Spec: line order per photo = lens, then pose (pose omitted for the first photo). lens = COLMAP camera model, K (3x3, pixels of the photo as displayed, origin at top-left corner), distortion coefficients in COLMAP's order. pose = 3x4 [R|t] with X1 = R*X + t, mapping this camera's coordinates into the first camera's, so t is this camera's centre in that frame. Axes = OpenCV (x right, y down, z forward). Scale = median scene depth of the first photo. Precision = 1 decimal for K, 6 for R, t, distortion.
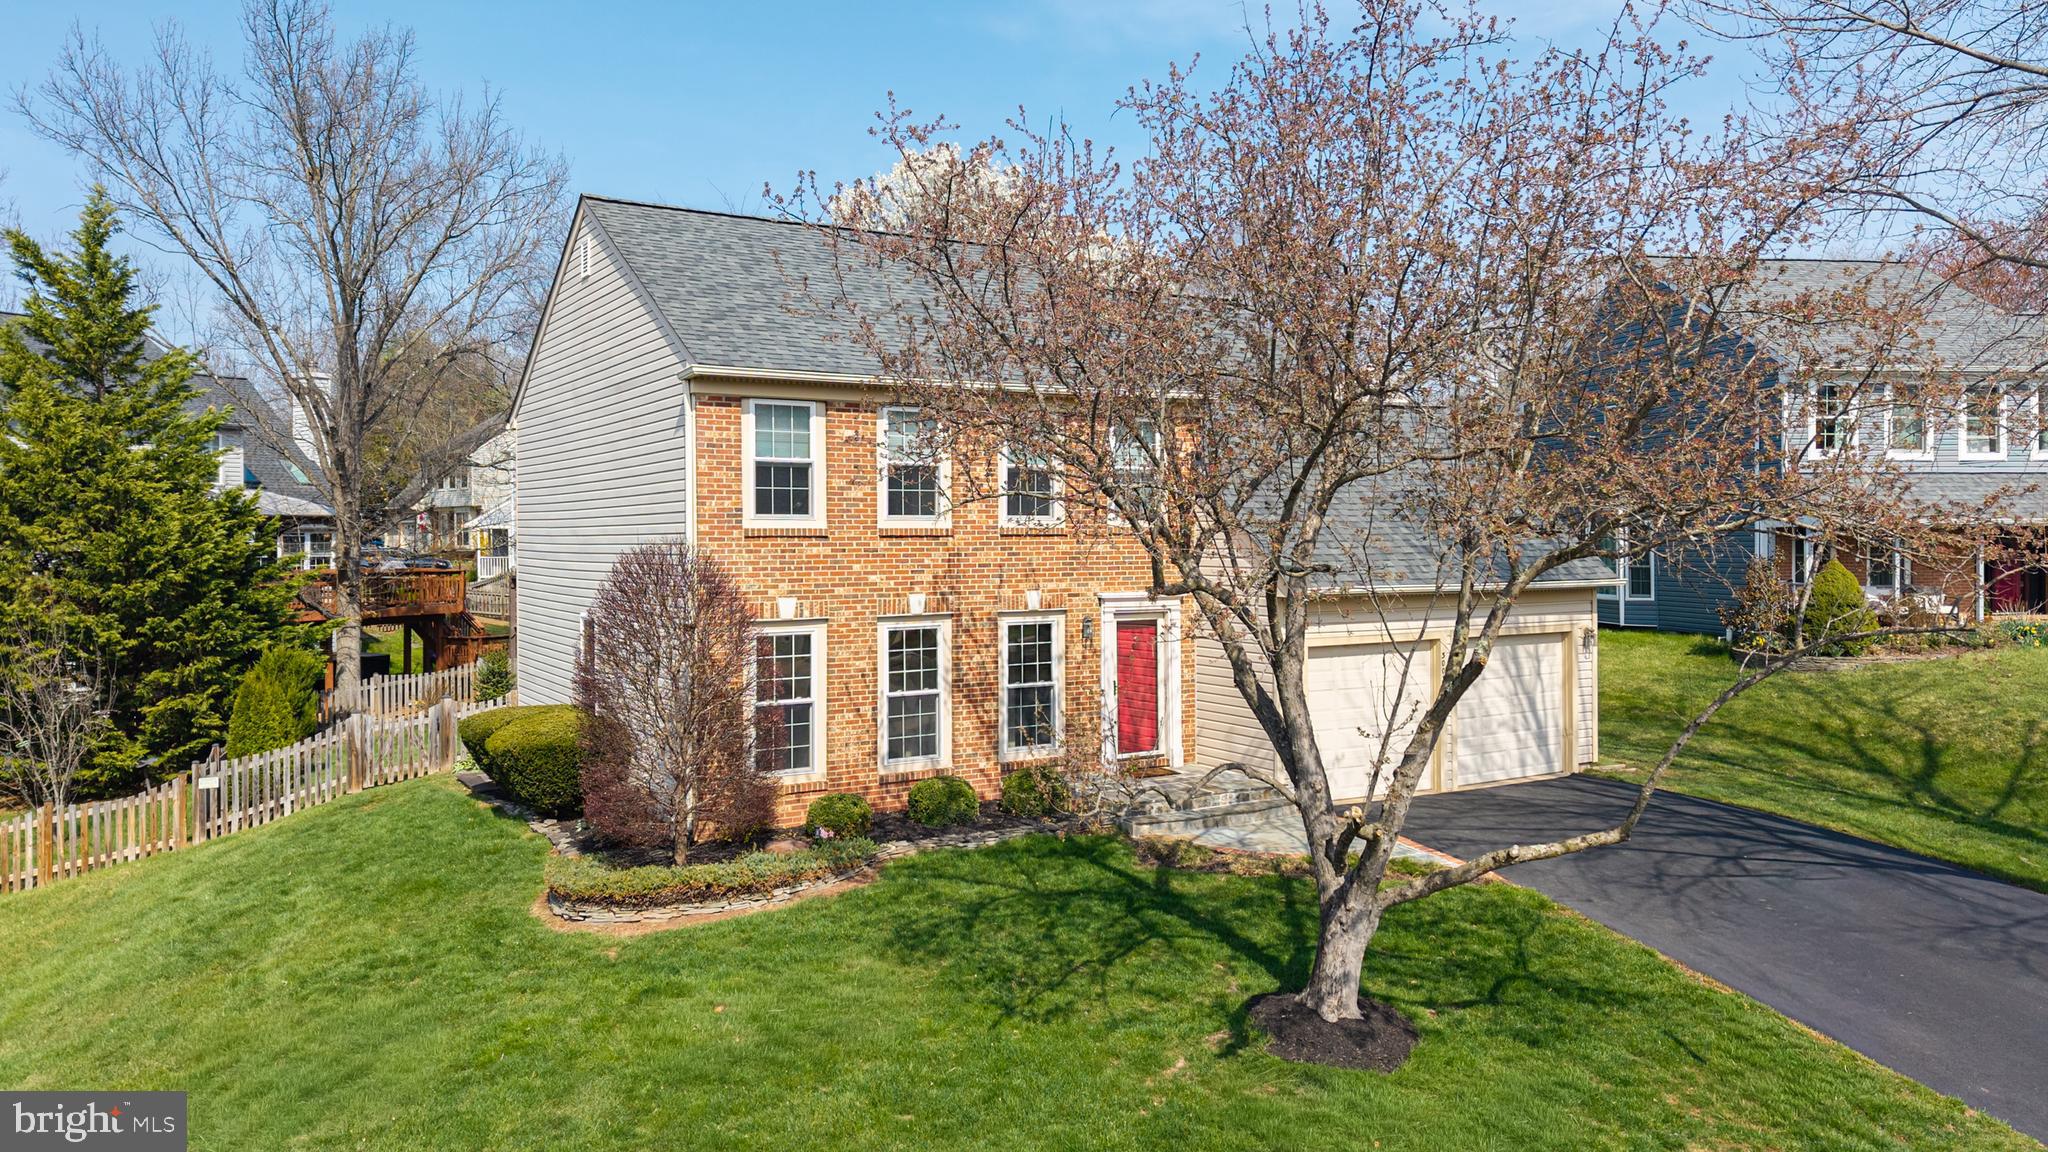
lens RADIAL K [[1448.0, 0, 1024.0], [0, 1448.0, 576.0], [0, 0, 1]] dist [-0.000583, -0.000098]
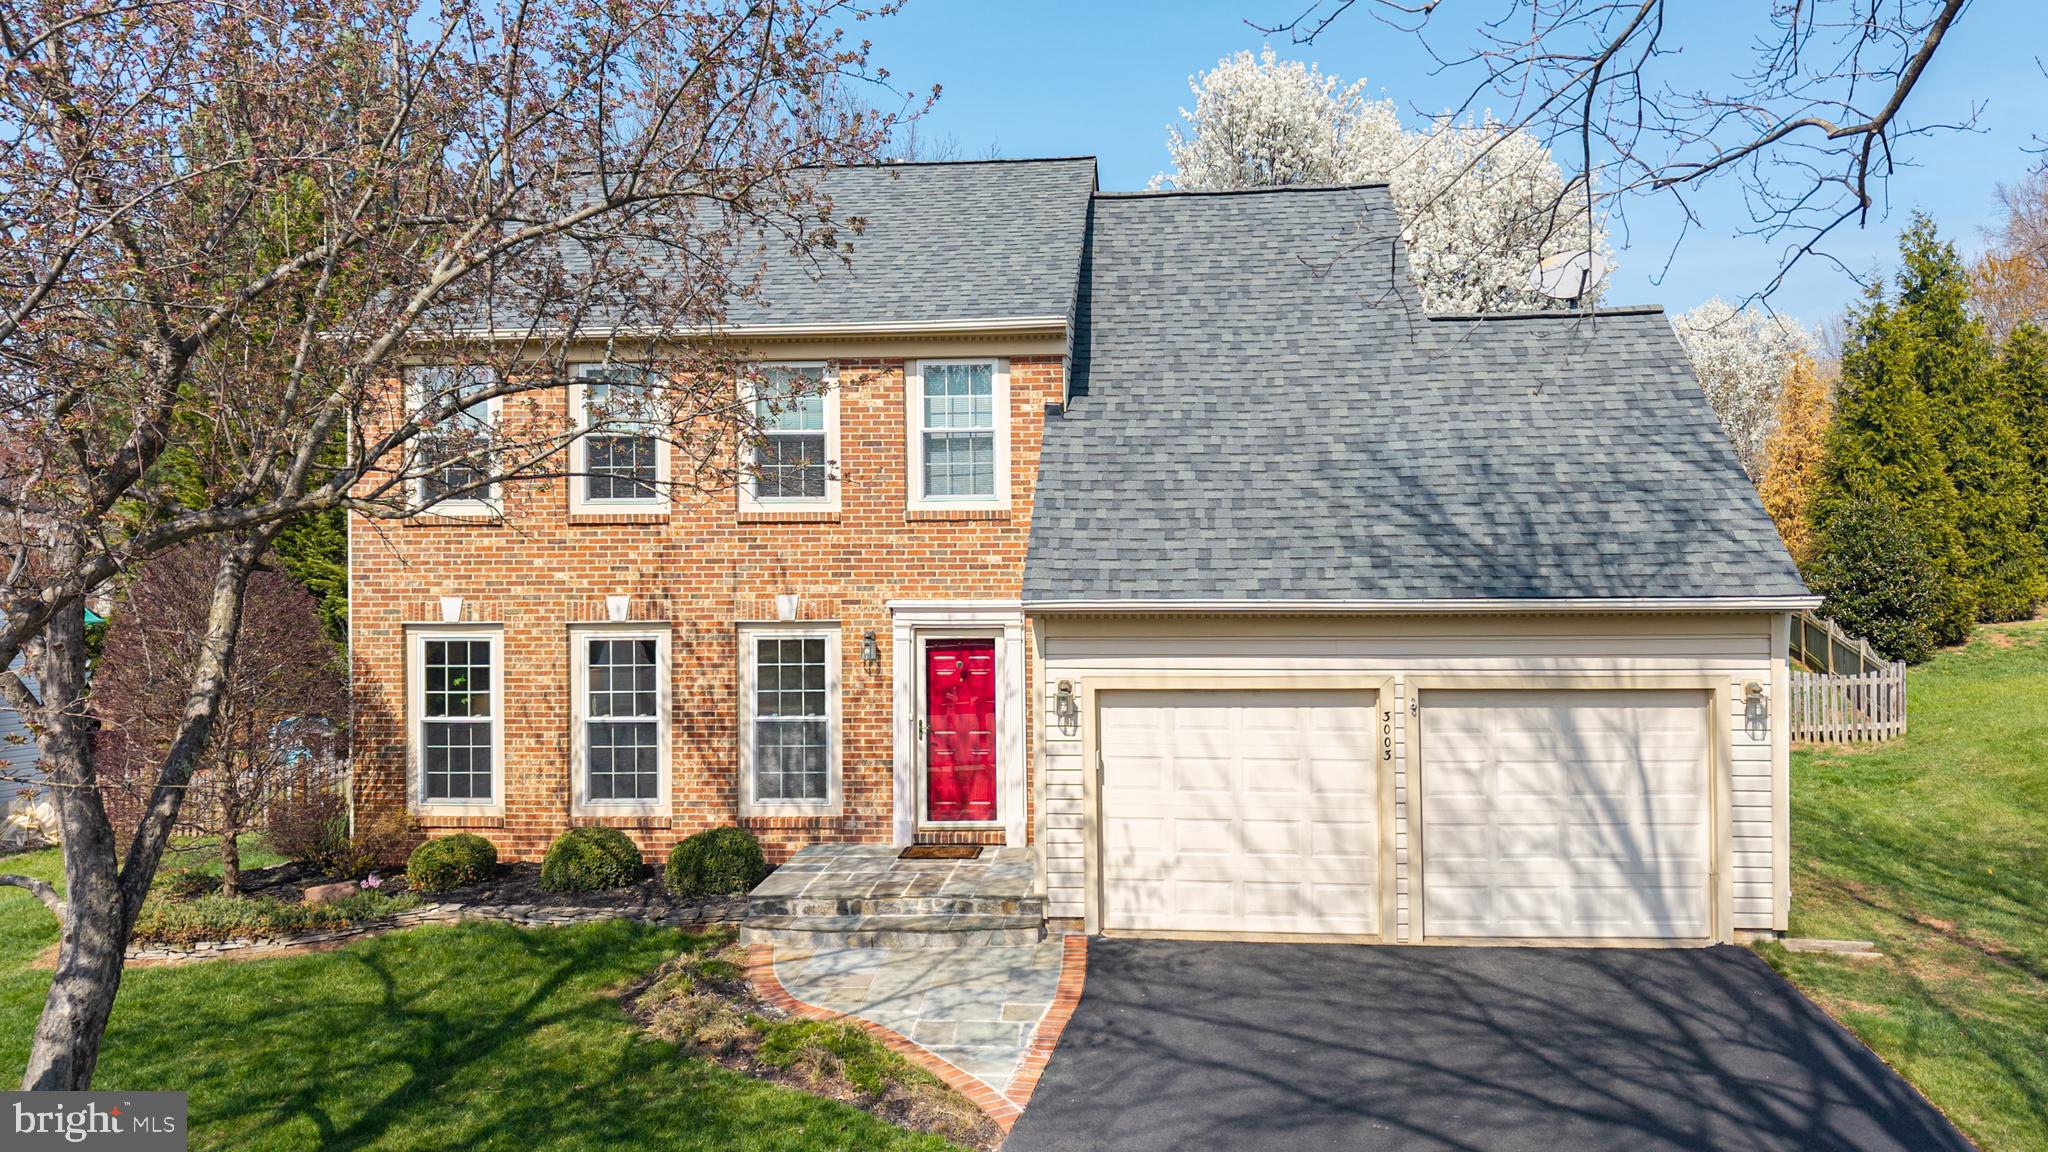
lens RADIAL K [[1597.2, 0, 1024.0], [0, 1597.2, 576.0], [0, 0, 1]] dist [0.012105, 0.000761]
pose [[0.814472, 0.017105, -0.579951, 0.595164], [-0.010915, 0.999840, 0.014161, -0.013186], [0.580101, -0.005204, 0.814528, 0.390512]]
